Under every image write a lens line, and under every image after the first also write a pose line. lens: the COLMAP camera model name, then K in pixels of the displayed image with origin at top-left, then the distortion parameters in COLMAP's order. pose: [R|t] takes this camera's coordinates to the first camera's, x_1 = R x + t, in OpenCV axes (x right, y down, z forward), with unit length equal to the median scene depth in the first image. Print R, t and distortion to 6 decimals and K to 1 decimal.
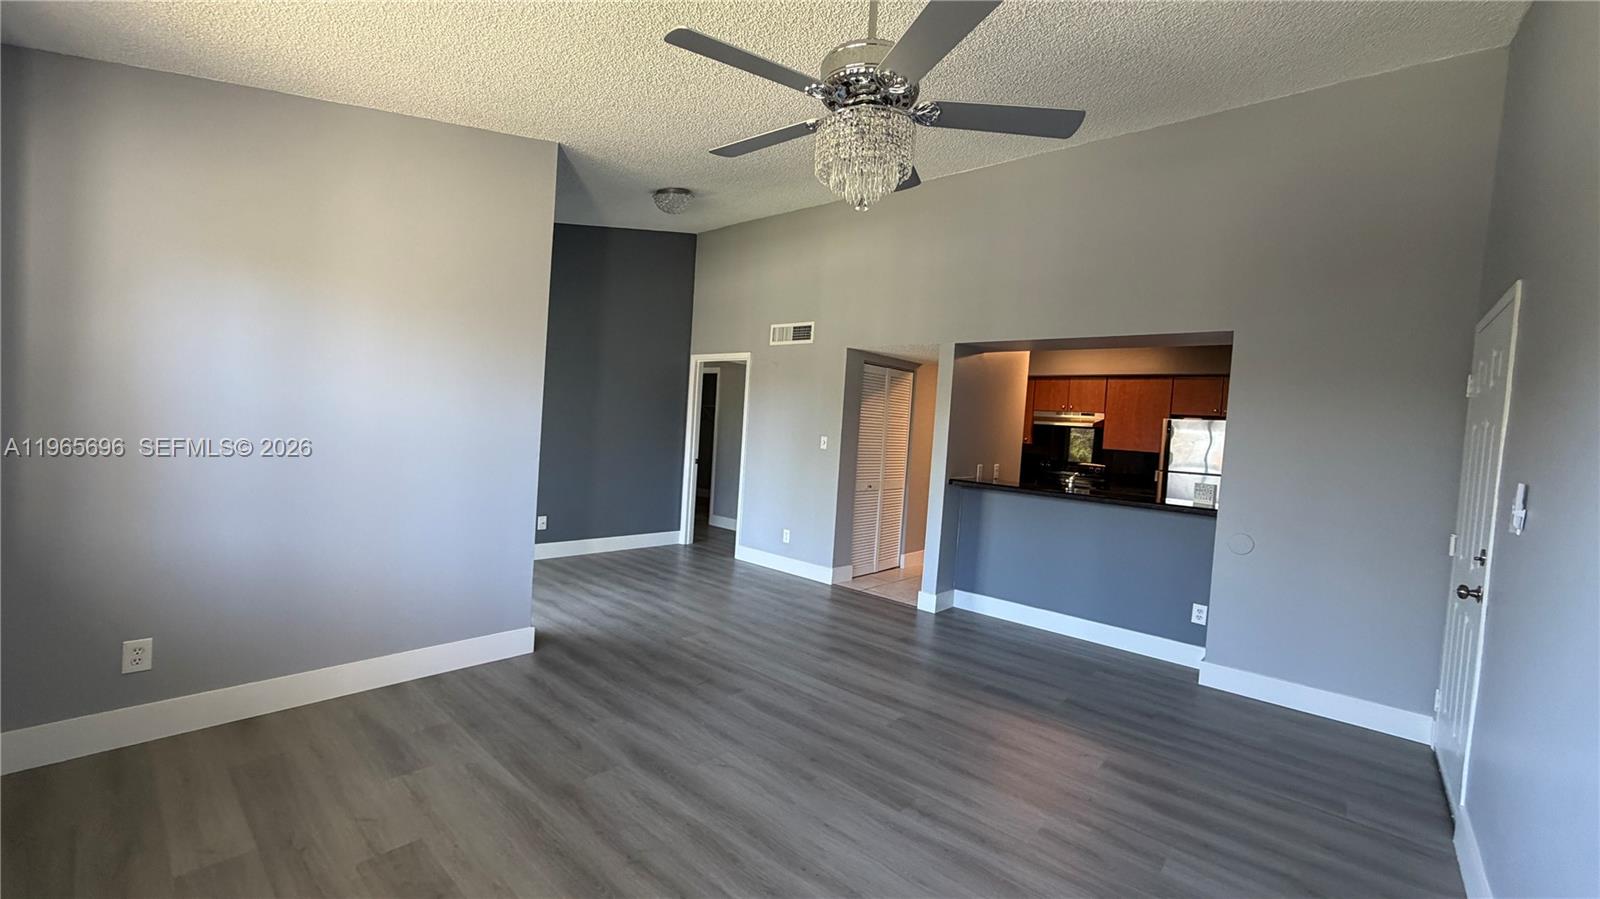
lens RADIAL K [[641.2, 0, 800.4], [0, 641.2, 452.4], [0, 0, 1]] dist [-0.000117, 0.000002]
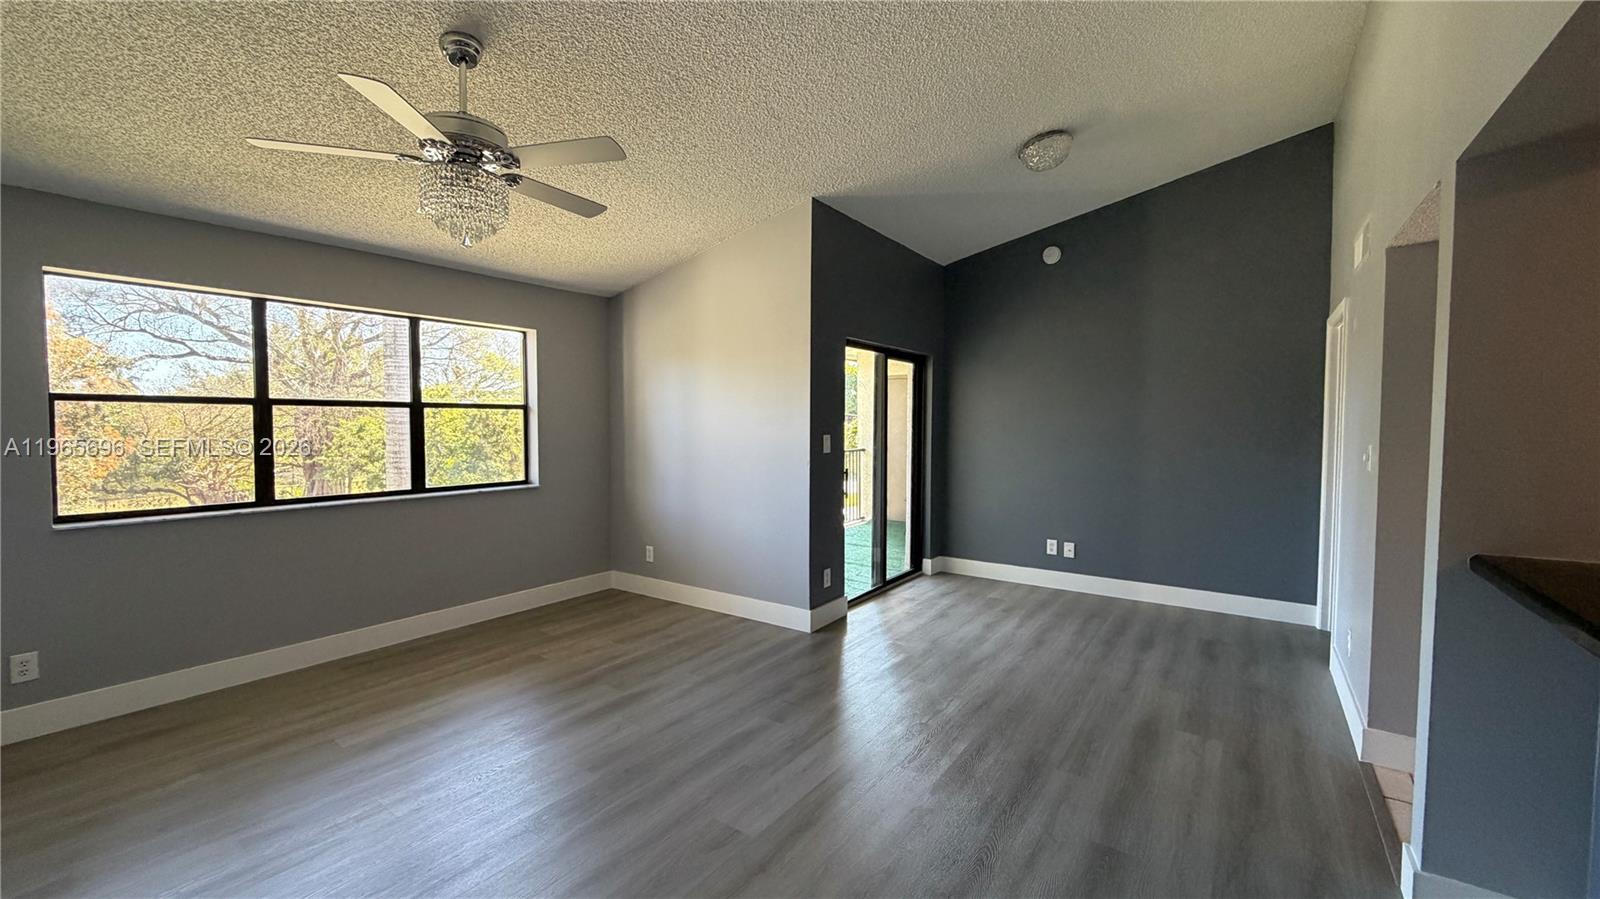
lens RADIAL K [[641.2, 0, 797.5], [0, 641.2, 449.2], [0, 0, 1]] dist [-0.000117, 0.000002]
pose [[0.103838, -0.015189, -0.994478, 0.873281], [-0.033026, 0.999279, -0.018710, -0.007786], [0.994046, 0.034787, 0.103262, 0.950739]]
